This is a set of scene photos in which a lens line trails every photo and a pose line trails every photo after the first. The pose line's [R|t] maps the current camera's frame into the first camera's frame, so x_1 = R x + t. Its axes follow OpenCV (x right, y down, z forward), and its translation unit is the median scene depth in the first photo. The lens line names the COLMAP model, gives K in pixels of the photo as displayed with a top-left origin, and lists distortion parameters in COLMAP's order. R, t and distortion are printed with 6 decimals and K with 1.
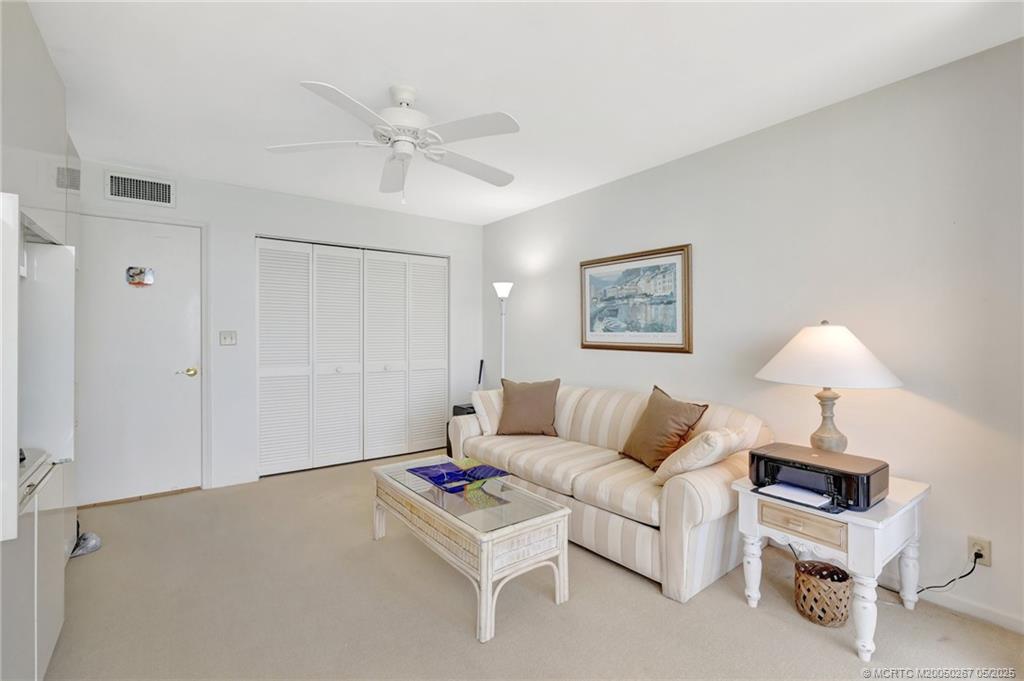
lens RADIAL K [[455.5, 0, 507.5], [0, 455.5, 334.9], [0, 0, 1]] dist [-0.009417, 0.003544]
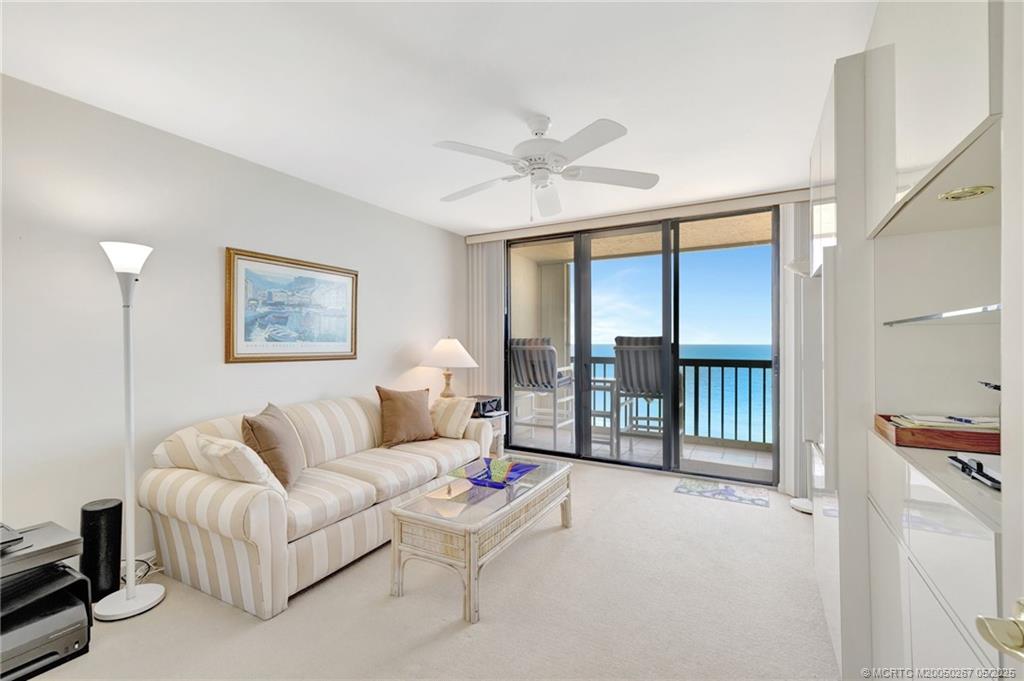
lens RADIAL K [[455.5, 0, 508.9], [0, 455.5, 335.6], [0, 0, 1]] dist [-0.009417, 0.003544]
pose [[-0.403190, 0.021850, 0.914855, -0.777935], [0.011642, 0.999756, -0.018747, 0.003730], [-0.915042, 0.003092, -0.403346, 0.972336]]
